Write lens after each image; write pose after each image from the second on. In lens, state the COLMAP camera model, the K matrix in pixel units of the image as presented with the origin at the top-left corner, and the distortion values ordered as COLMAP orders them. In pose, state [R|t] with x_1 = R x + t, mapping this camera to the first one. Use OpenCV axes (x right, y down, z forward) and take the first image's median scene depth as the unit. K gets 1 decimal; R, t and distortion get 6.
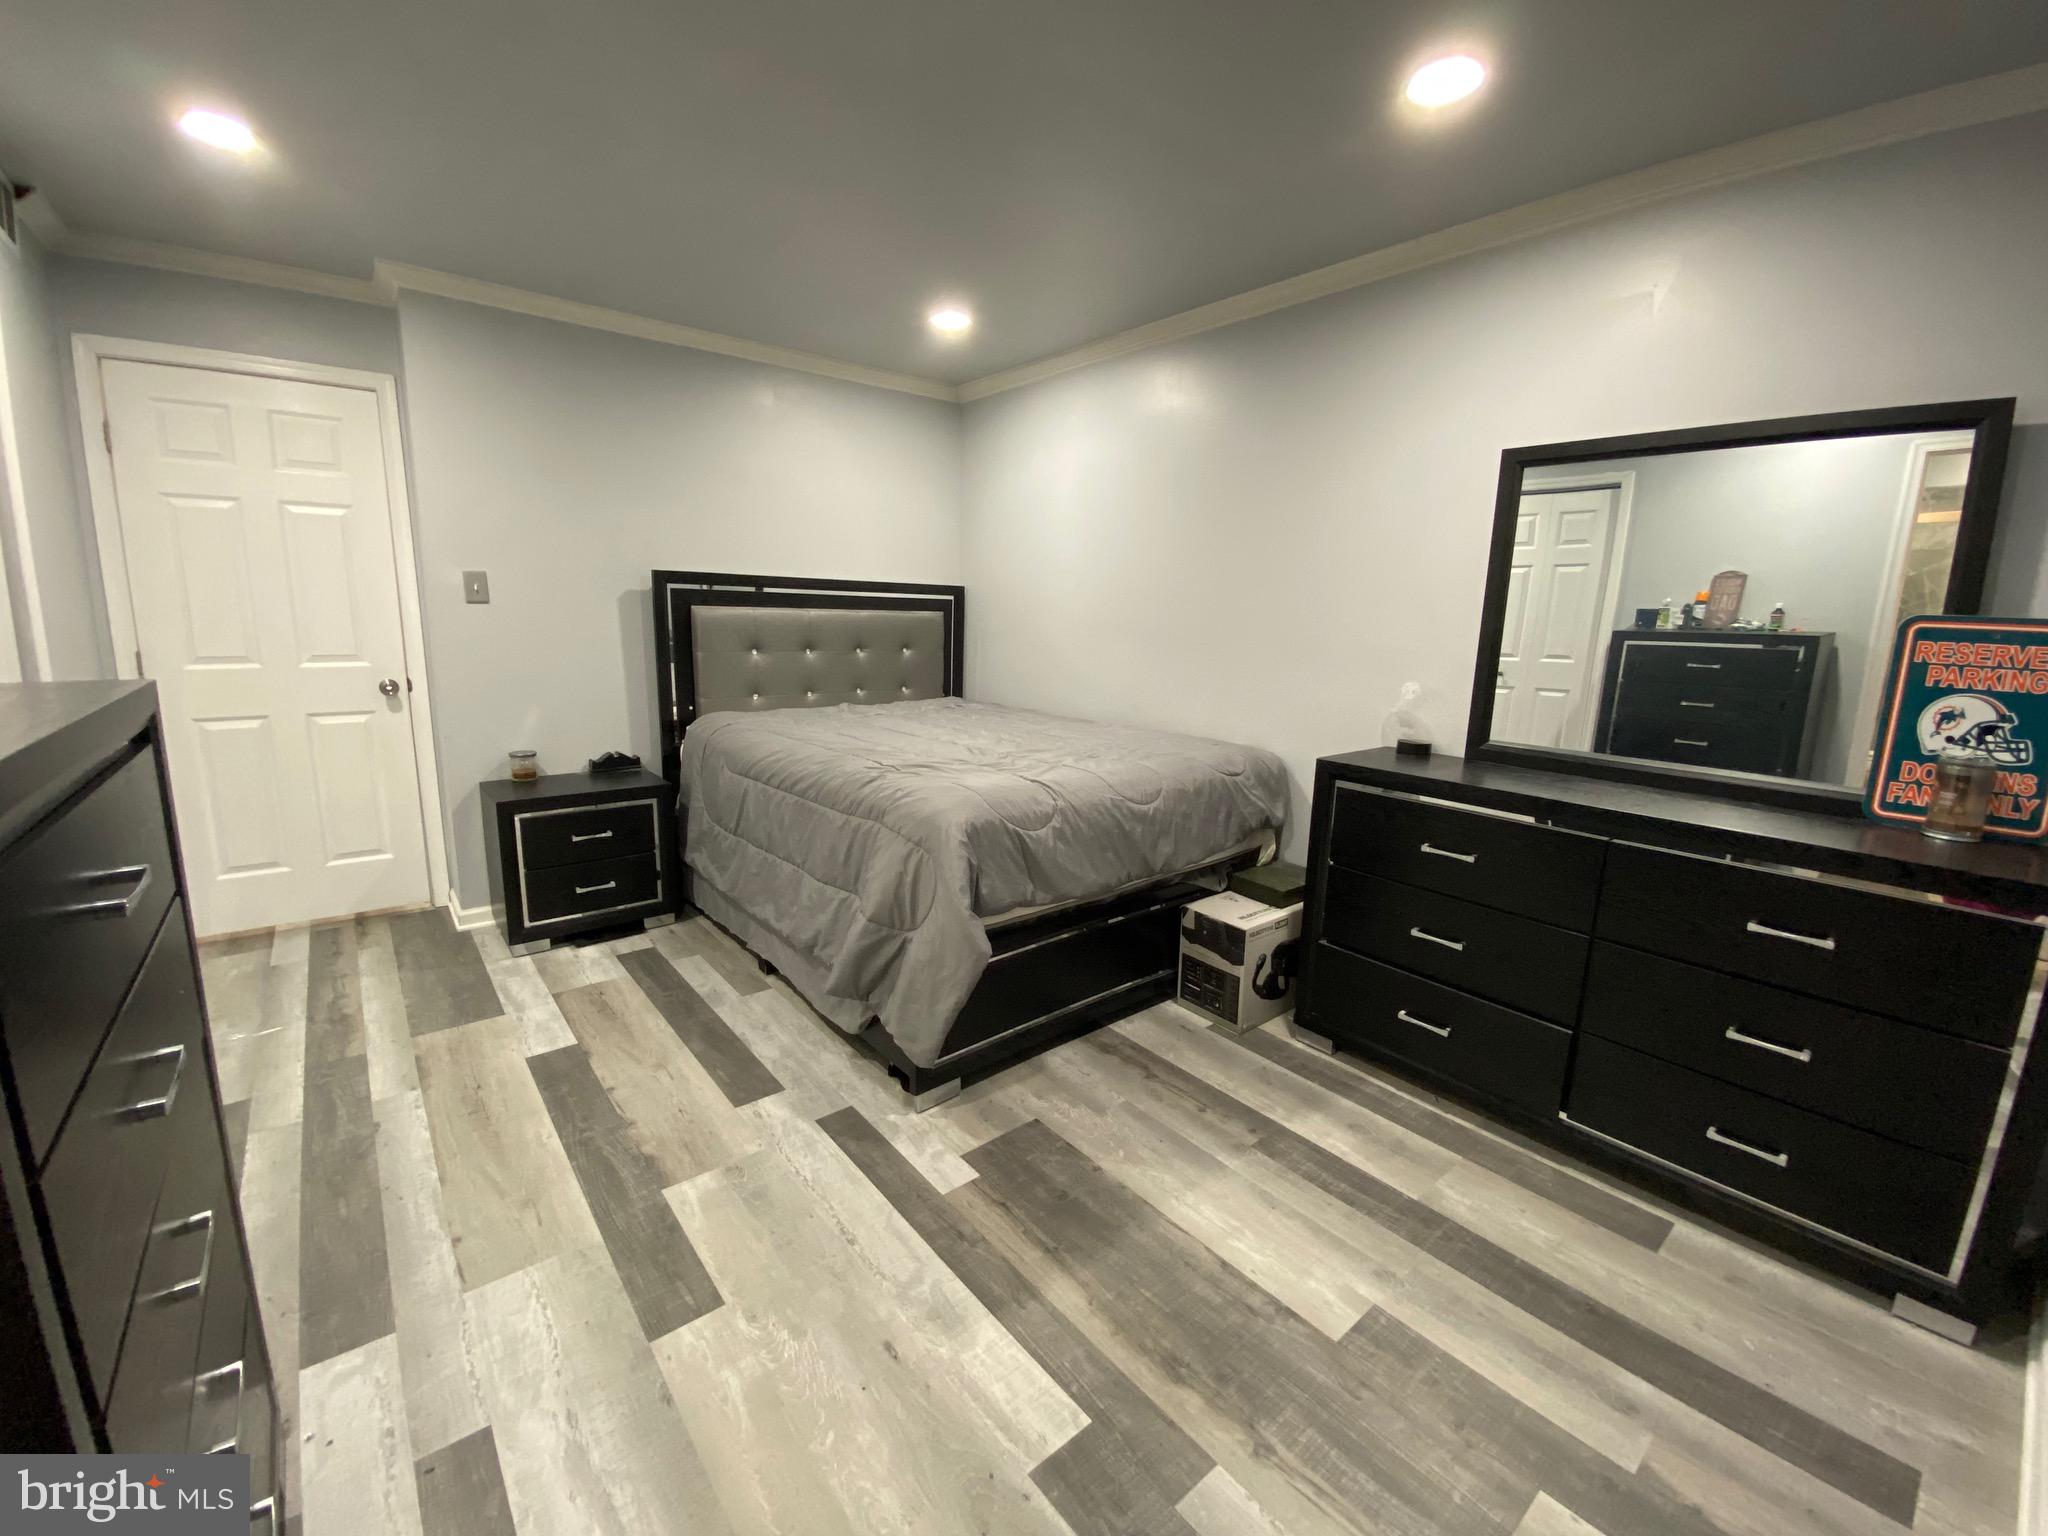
lens RADIAL K [[840.8, 0, 1016.2], [0, 840.8, 754.7], [0, 0, 1]] dist [0.023130, -0.015046]
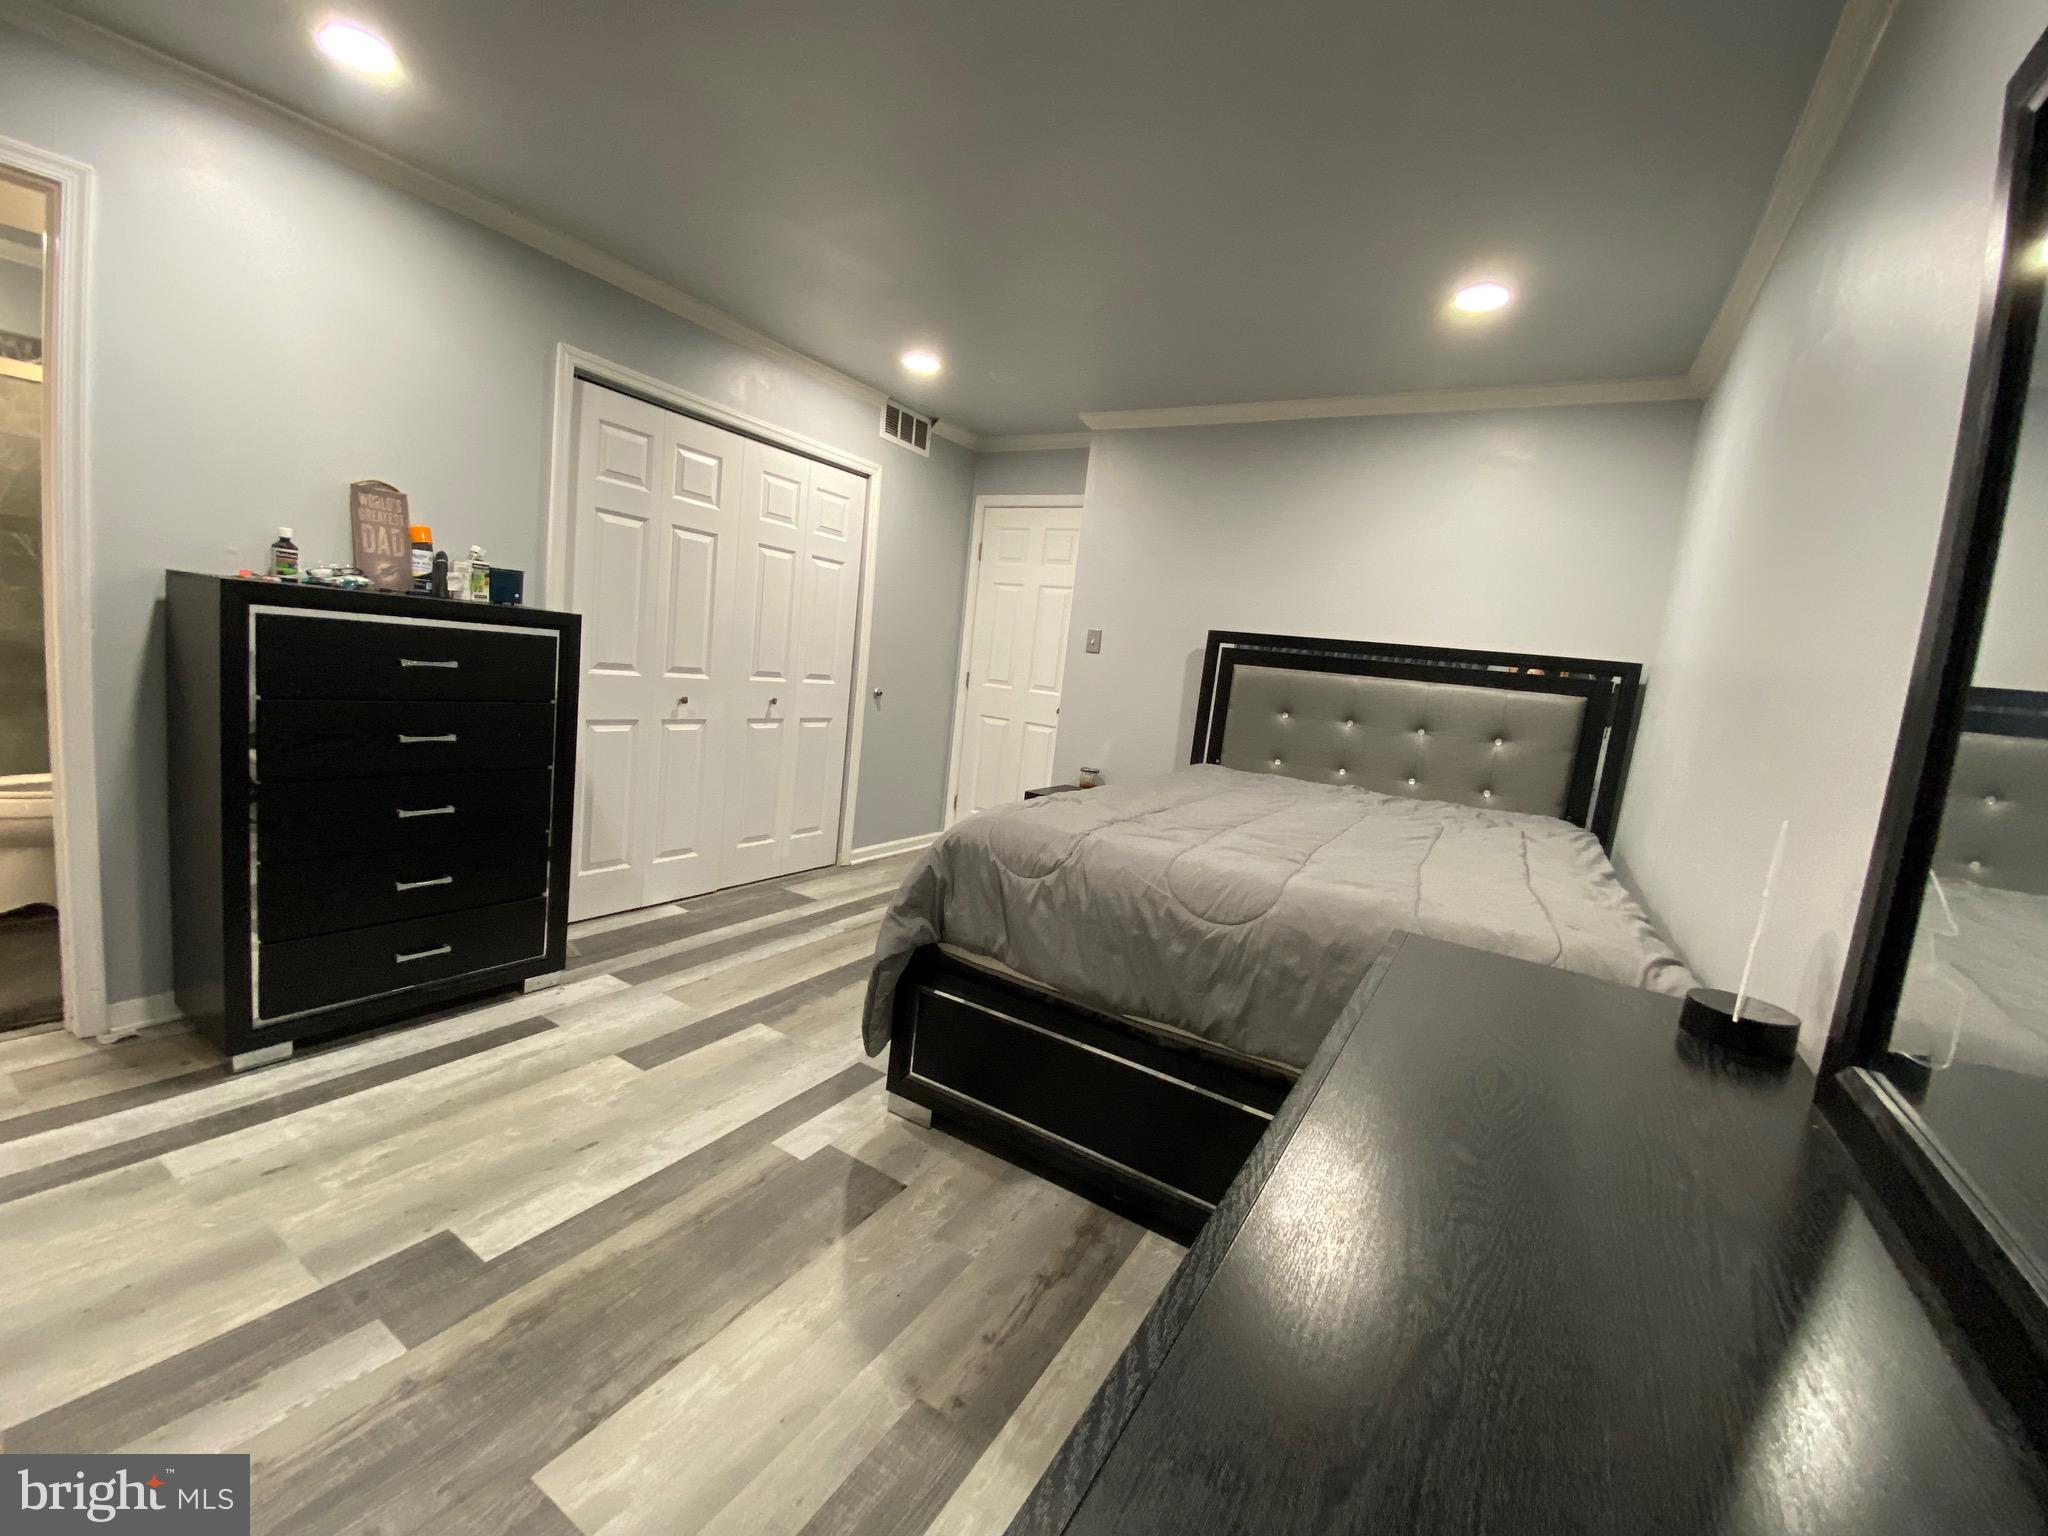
lens RADIAL K [[840.8, 0, 1016.2], [0, 840.8, 754.7], [0, 0, 1]] dist [0.023130, -0.015046]
pose [[0.317459, 0.122835, -0.940283, 0.878410], [-0.260449, 0.964736, 0.038096, -0.064758], [0.911804, 0.232802, 0.338256, 0.748156]]
